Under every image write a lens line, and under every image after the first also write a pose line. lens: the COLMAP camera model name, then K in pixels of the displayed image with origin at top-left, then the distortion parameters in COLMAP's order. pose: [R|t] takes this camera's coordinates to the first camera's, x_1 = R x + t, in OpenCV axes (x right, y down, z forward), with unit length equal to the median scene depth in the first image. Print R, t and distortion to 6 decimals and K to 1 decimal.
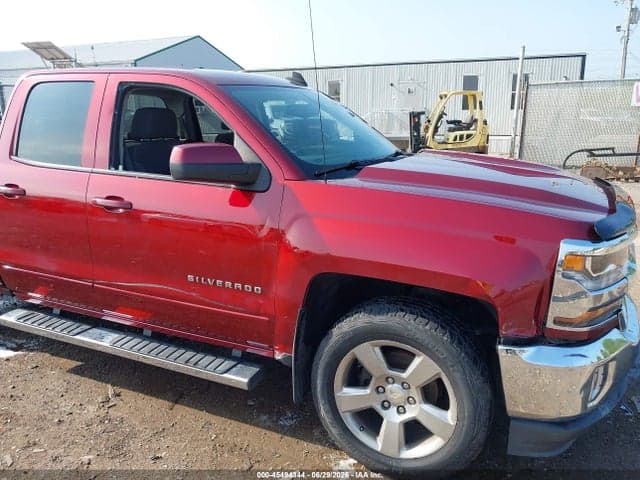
lens RADIAL K [[510.0, 0, 320.2], [0, 510.0, 232.7], [0, 0, 1]] dist [-0.000560, -0.007301]
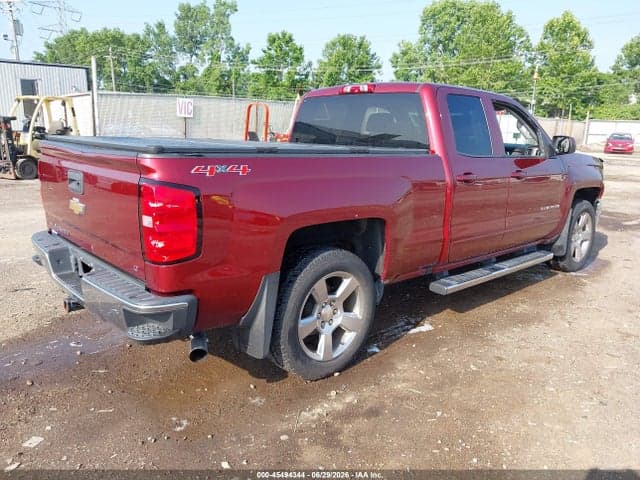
lens RADIAL K [[497.6, 0, 323.9], [0, 497.6, 236.7], [0, 0, 1]] dist [0.012478, -0.006524]
pose [[0.408103, -0.189401, 0.893073, -2.066538], [0.192433, 0.974110, 0.118652, -0.168680], [-0.892424, 0.123434, 0.433985, 0.855879]]
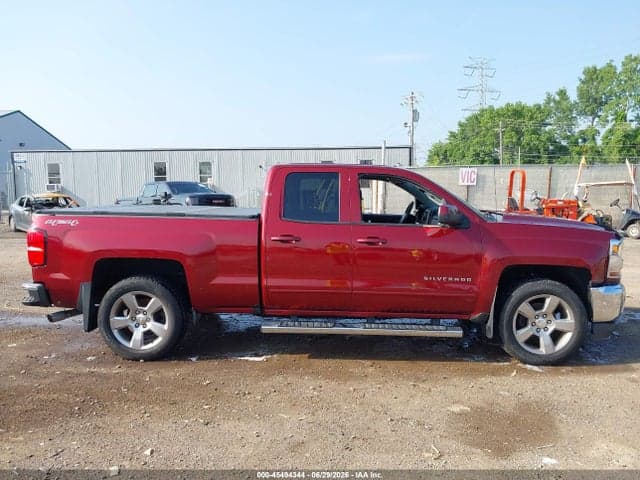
lens RADIAL K [[497.6, 0, 323.9], [0, 497.6, 236.7], [0, 0, 1]] dist [0.012478, -0.006524]
pose [[0.927797, -0.036395, 0.371306, -1.151737], [0.086978, 0.988907, -0.120404, 0.113203], [-0.362805, 0.144006, 0.920671, -0.487897]]
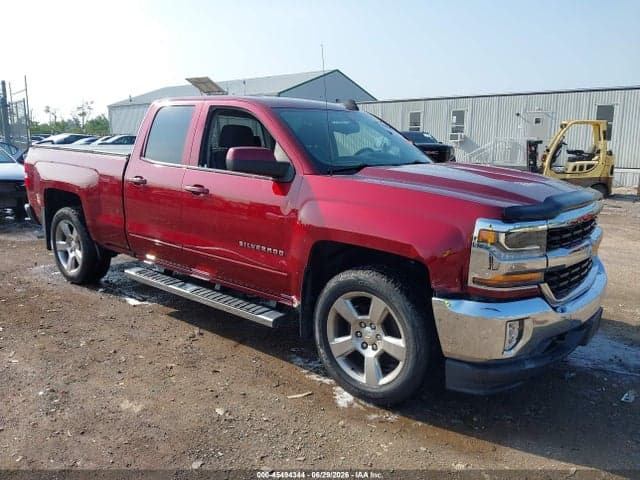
lens RADIAL K [[497.6, 0, 323.9], [0, 497.6, 236.7], [0, 0, 1]] dist [0.012478, -0.006524]
pose [[0.967354, 0.062789, -0.245529, 0.278043], [-0.073512, 0.996689, -0.034747, 0.092973], [0.242534, 0.051662, 0.968766, -0.250024]]
